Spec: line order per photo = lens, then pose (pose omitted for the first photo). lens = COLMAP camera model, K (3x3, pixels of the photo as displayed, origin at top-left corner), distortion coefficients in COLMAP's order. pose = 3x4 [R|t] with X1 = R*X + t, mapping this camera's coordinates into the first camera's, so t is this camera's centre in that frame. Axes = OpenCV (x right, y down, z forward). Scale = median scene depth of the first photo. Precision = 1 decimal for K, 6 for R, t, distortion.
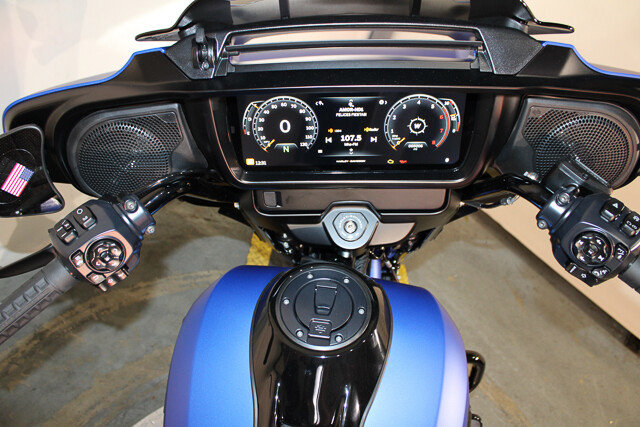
lens RADIAL K [[542.8, 0, 320.0], [0, 542.8, 213.5], [0, 0, 1]] dist [-0.173272, 0.155882]
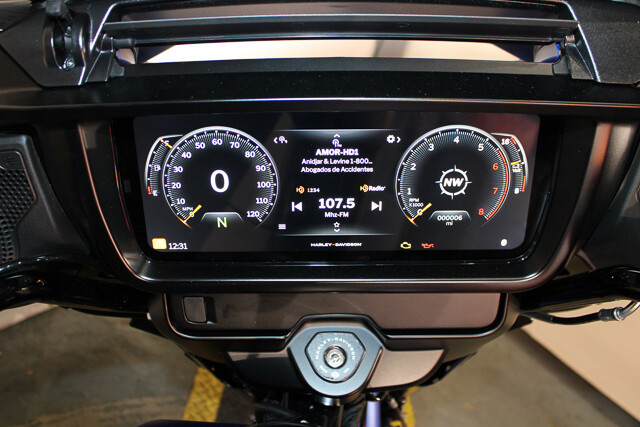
lens RADIAL K [[595.4, 0, 320.0], [0, 595.4, 213.5], [0, 0, 1]] dist [-0.076793, 0.010772]
pose [[0.999483, 0.008681, 0.030967, 0.020794], [-0.003496, 0.986500, -0.163725, -0.026736], [-0.031970, 0.163532, 0.986020, 0.386421]]
